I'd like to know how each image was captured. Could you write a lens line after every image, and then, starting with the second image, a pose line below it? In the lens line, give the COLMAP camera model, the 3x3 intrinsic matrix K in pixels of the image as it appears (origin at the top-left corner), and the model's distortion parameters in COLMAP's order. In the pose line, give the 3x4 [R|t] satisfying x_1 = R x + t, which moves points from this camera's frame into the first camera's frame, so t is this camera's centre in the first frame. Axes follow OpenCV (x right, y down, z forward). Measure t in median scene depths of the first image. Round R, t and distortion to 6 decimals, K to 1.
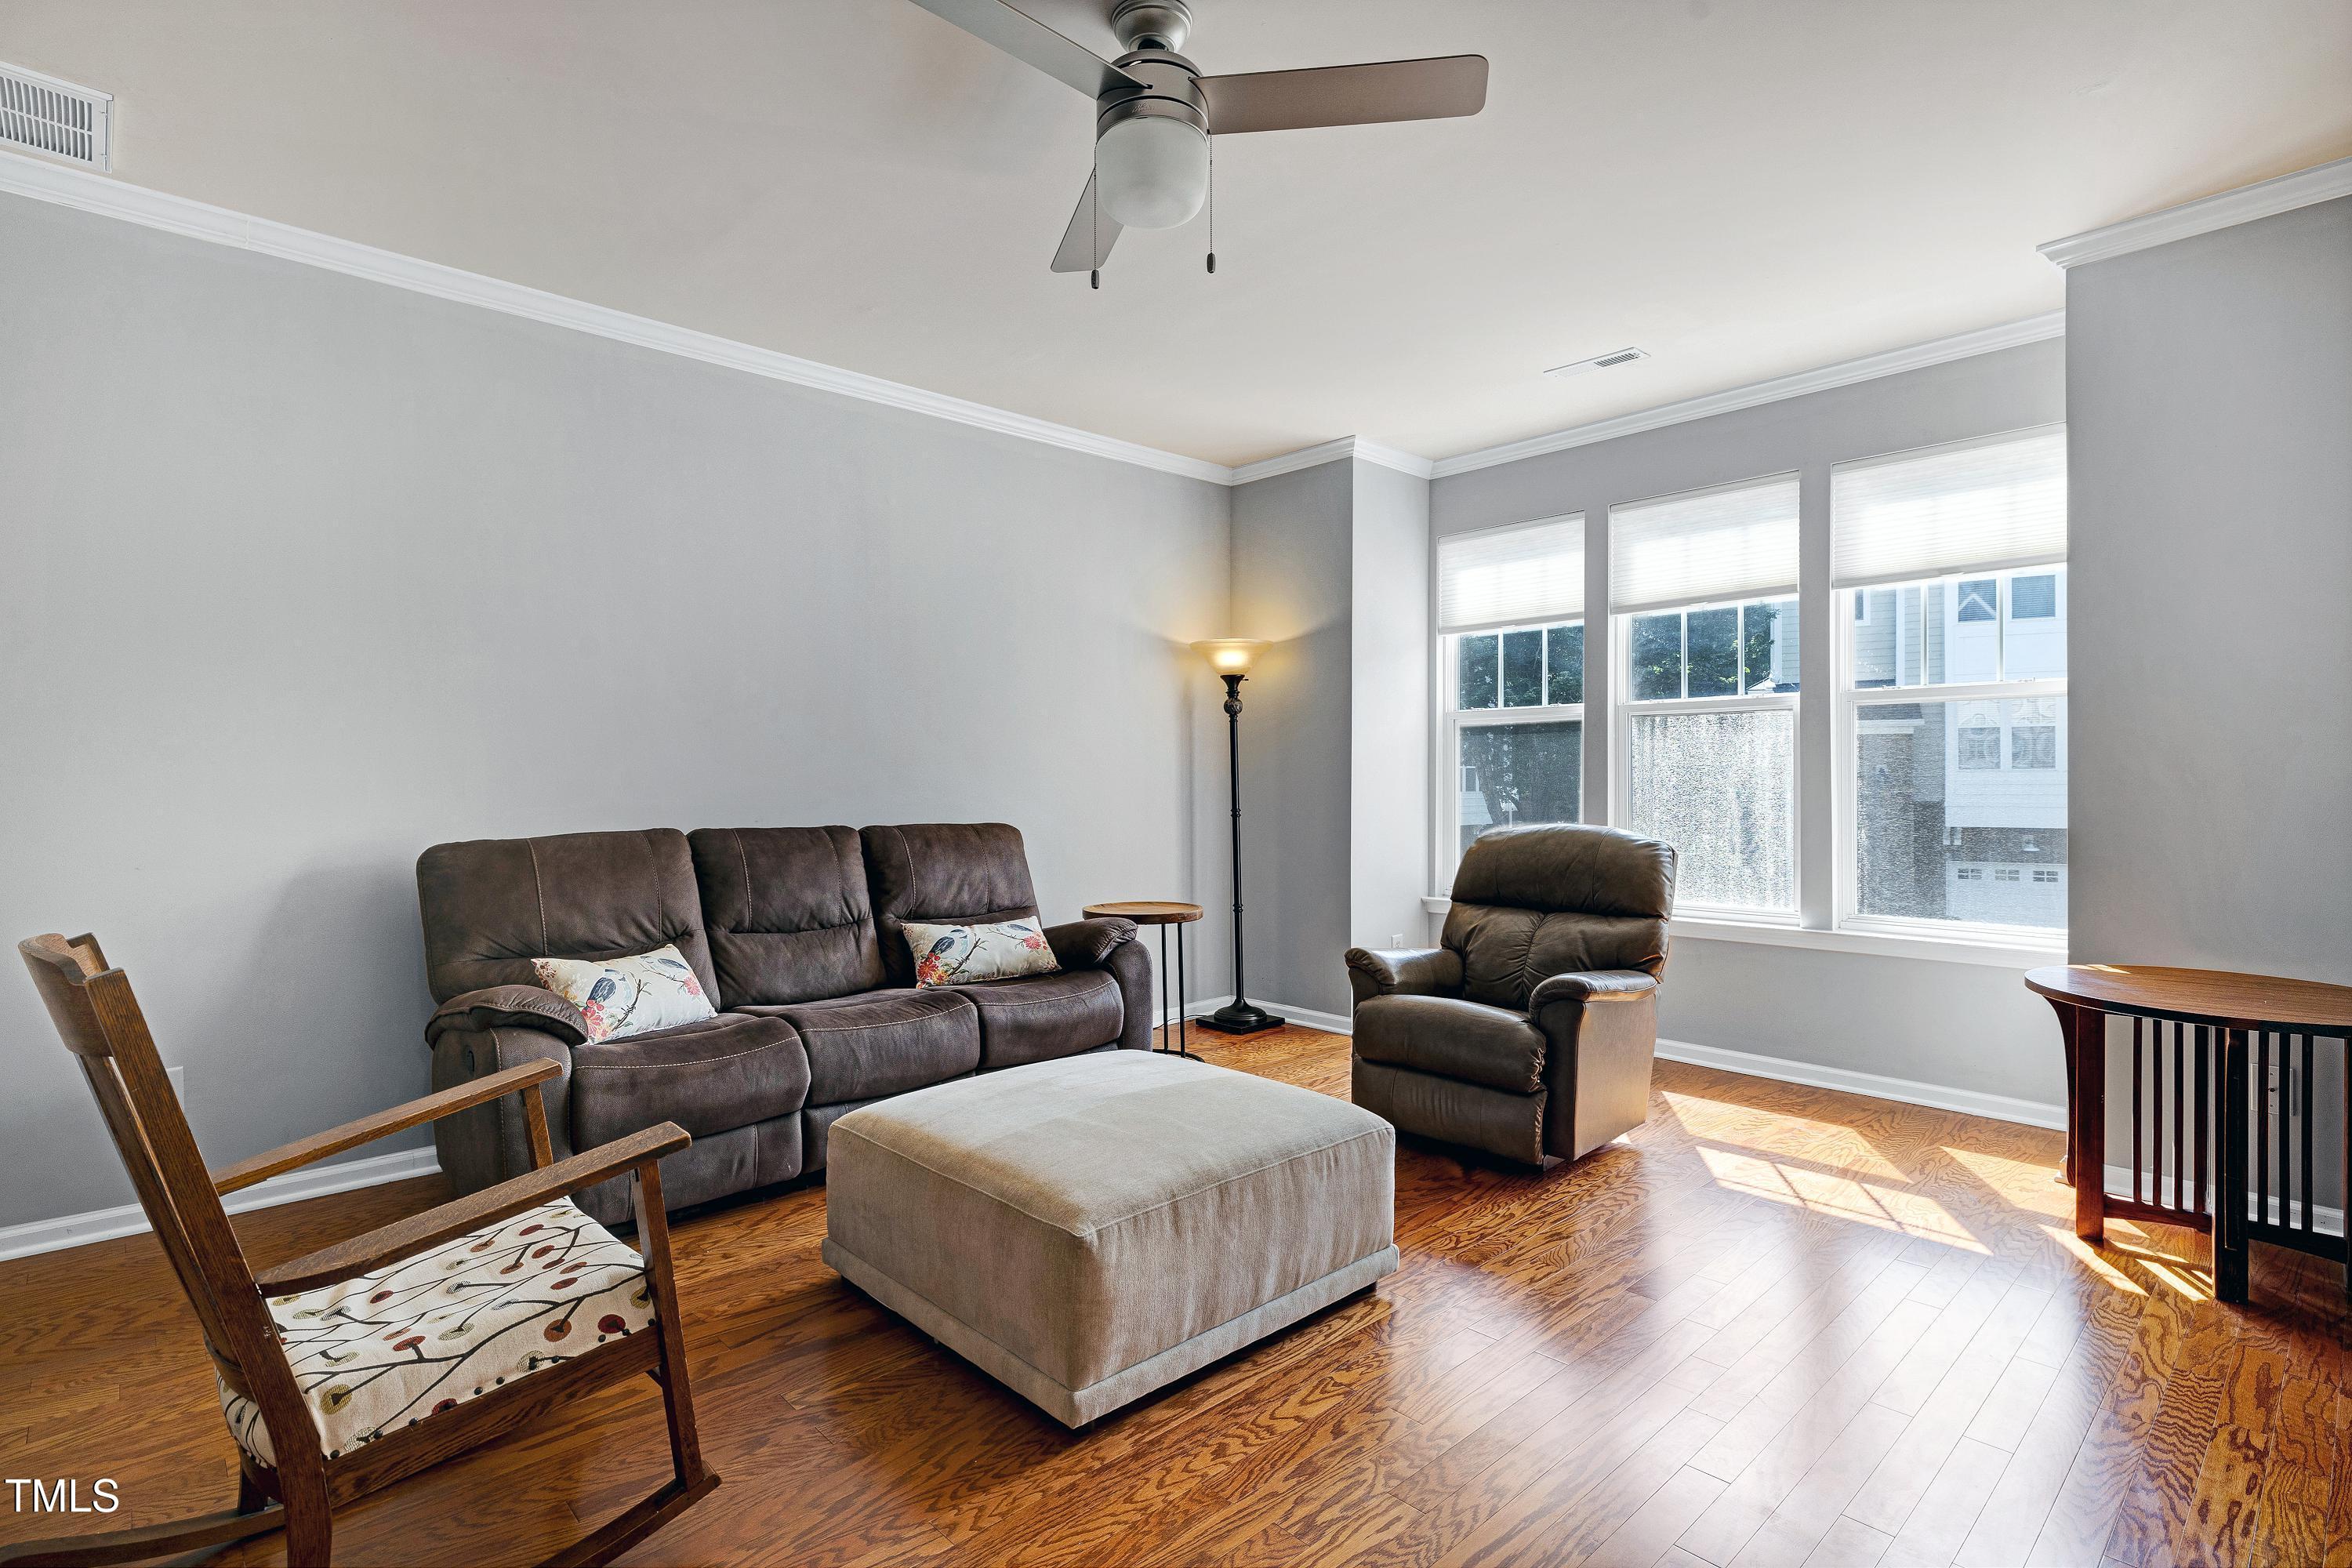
lens RADIAL K [[1140.3, 0, 1161.5], [0, 1140.3, 776.8], [0, 0, 1]] dist [-0.003799, 0.001557]
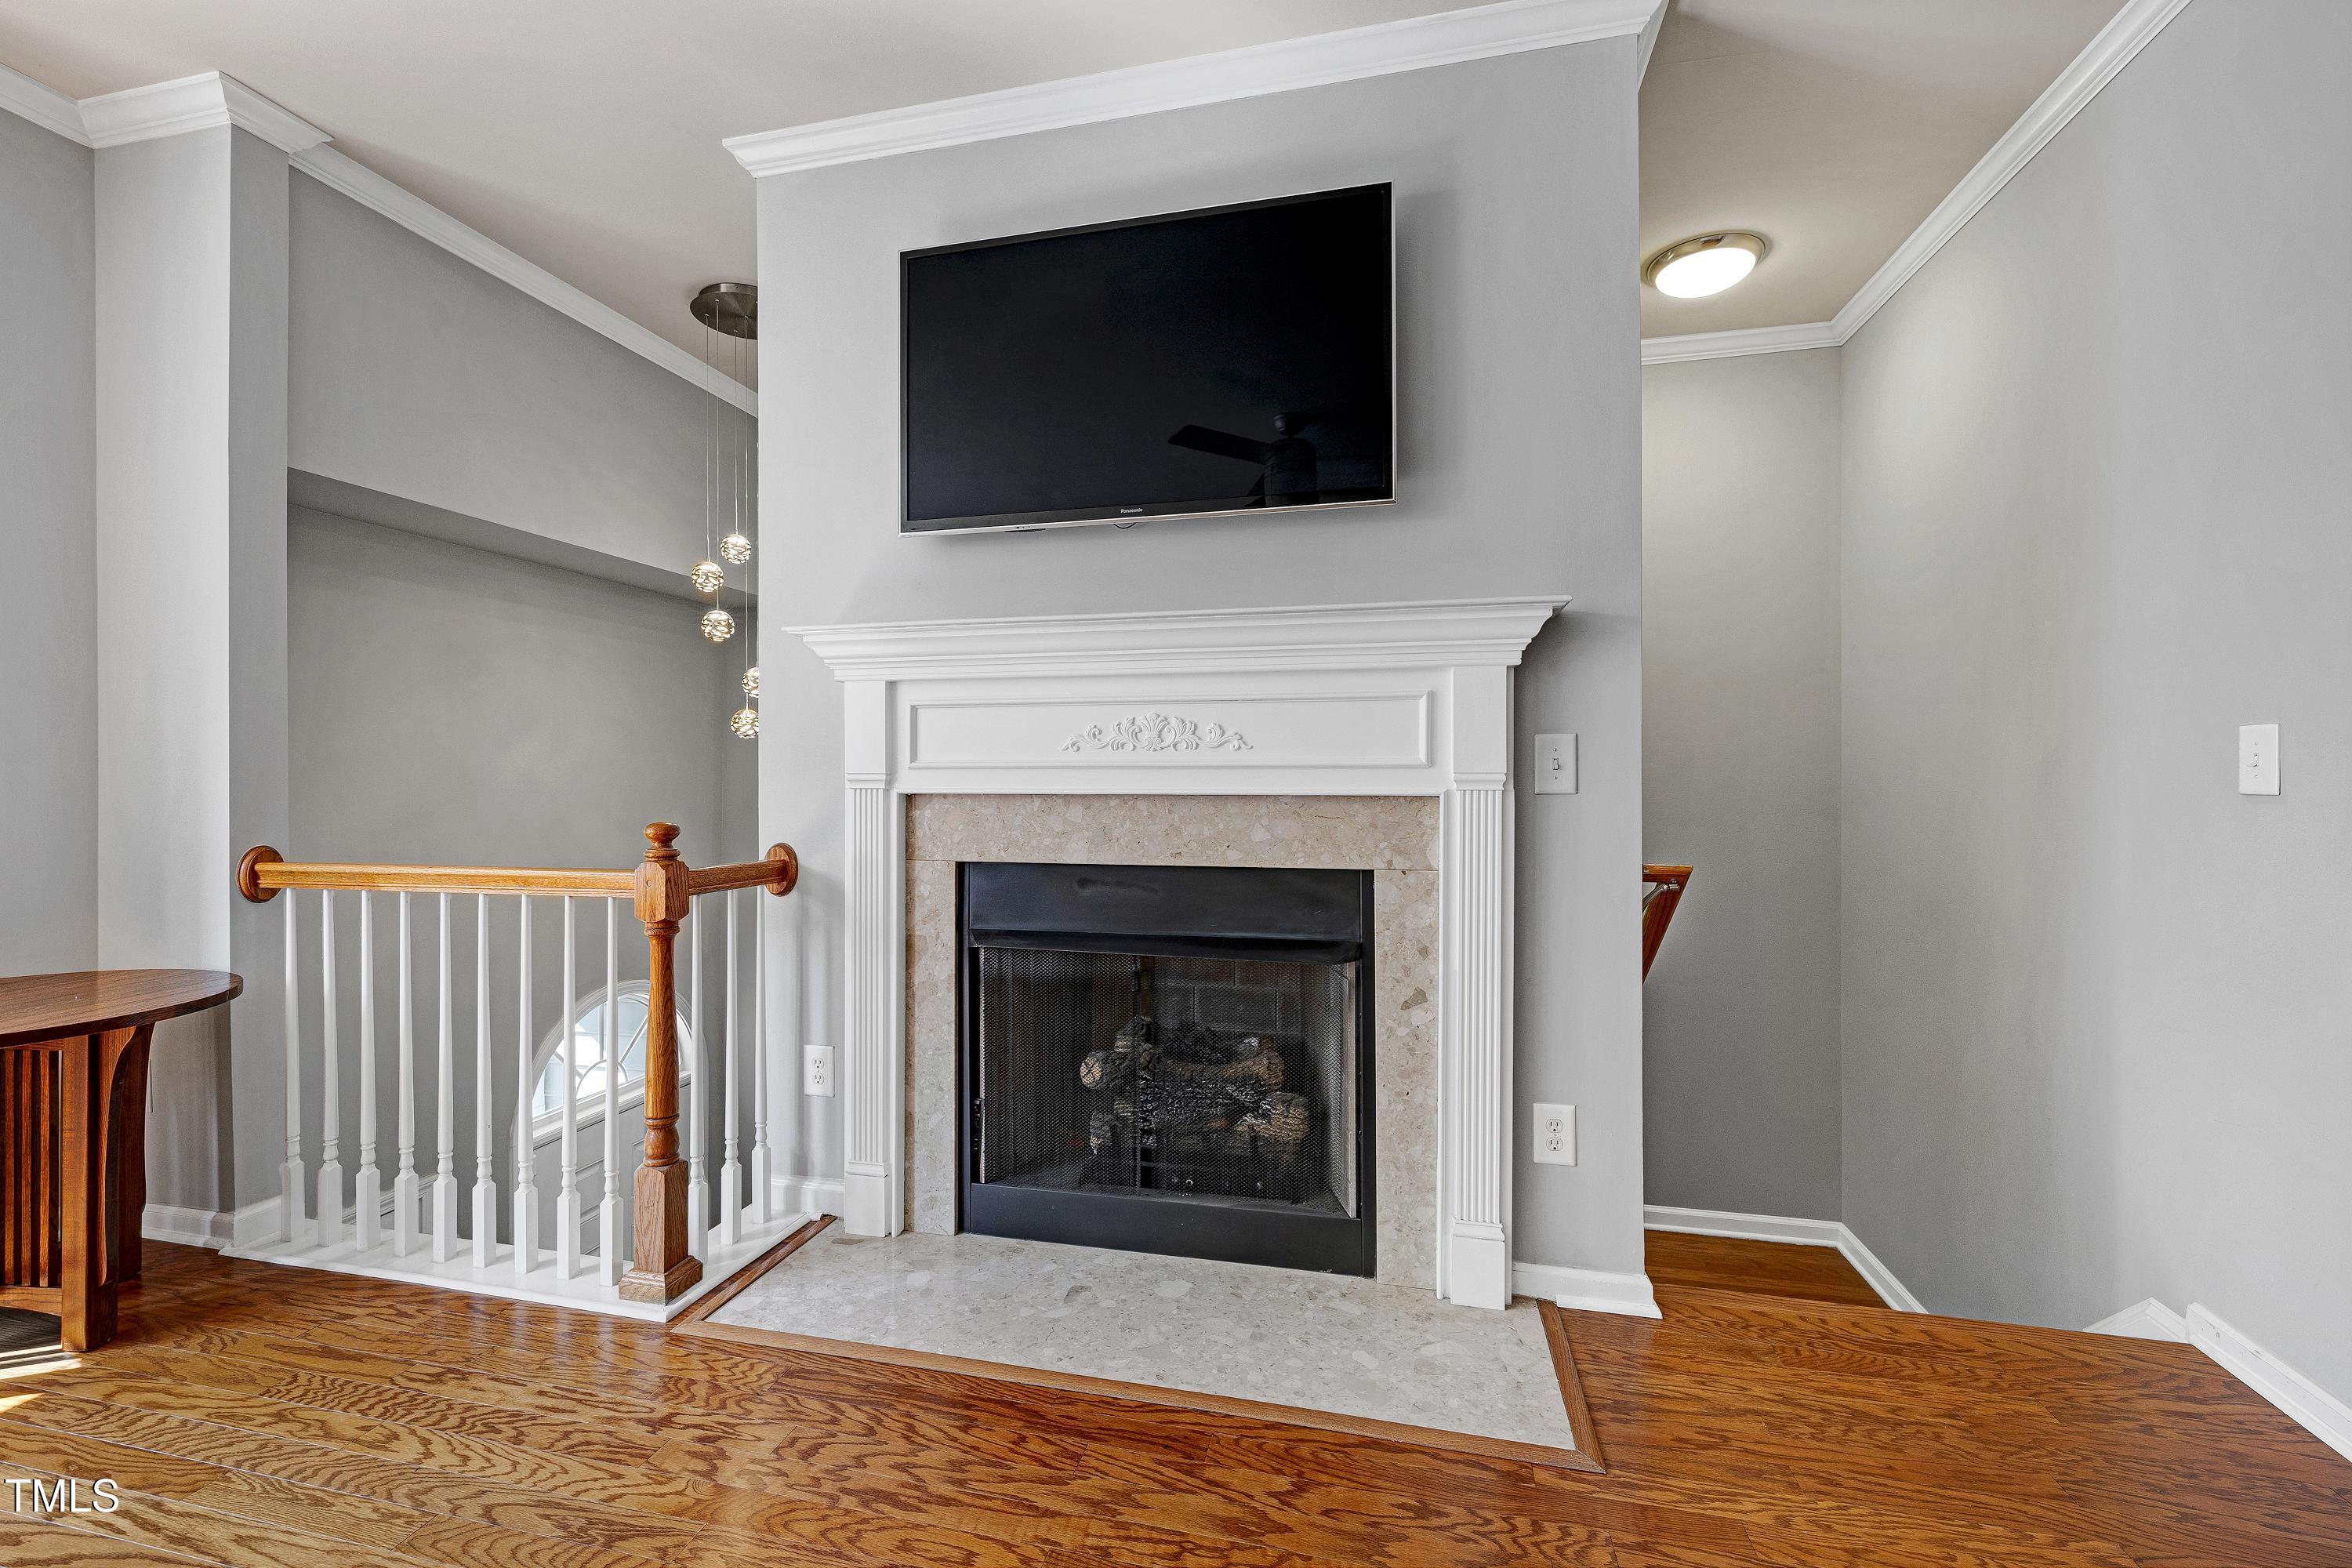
lens RADIAL K [[996.4, 0, 1167.1], [0, 996.4, 777.6], [0, 0, 1]] dist [-0.002233, 0.001032]
pose [[-0.560343, 0.003860, 0.828252, -0.115311], [0.001760, 0.999992, -0.003470, 0.025803], [-0.828259, -0.000487, -0.560346, 0.600792]]
